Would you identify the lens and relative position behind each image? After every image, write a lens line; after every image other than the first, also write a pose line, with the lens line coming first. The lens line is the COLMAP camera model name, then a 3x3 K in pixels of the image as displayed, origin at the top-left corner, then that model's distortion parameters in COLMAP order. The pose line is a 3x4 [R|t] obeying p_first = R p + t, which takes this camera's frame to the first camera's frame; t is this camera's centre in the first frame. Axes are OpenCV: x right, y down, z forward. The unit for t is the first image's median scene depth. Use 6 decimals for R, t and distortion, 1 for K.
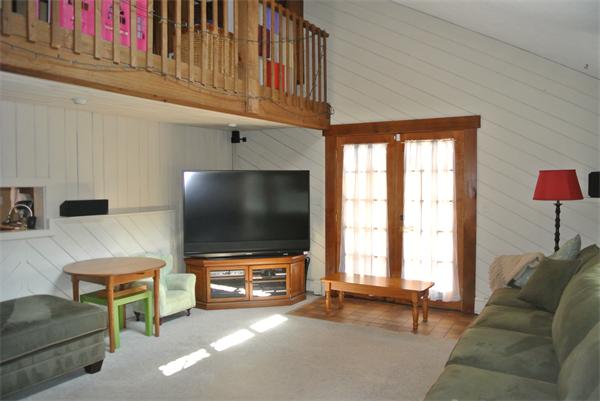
lens RADIAL K [[463.8, 0, 300.0], [0, 463.8, 200.5], [0, 0, 1]] dist [-0.064080, 0.005249]
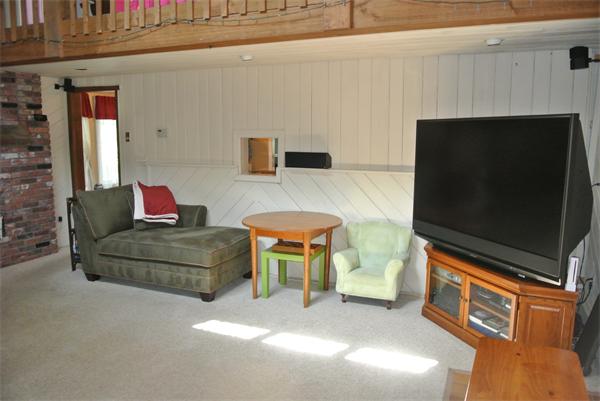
lens RADIAL K [[463.8, 0, 300.0], [0, 463.8, 200.5], [0, 0, 1]] dist [-0.064080, 0.005249]
pose [[0.119657, 0.143527, -0.982386, 0.579967], [-0.043816, 0.989295, 0.139199, -0.039712], [0.991848, 0.026388, 0.124665, 0.909124]]
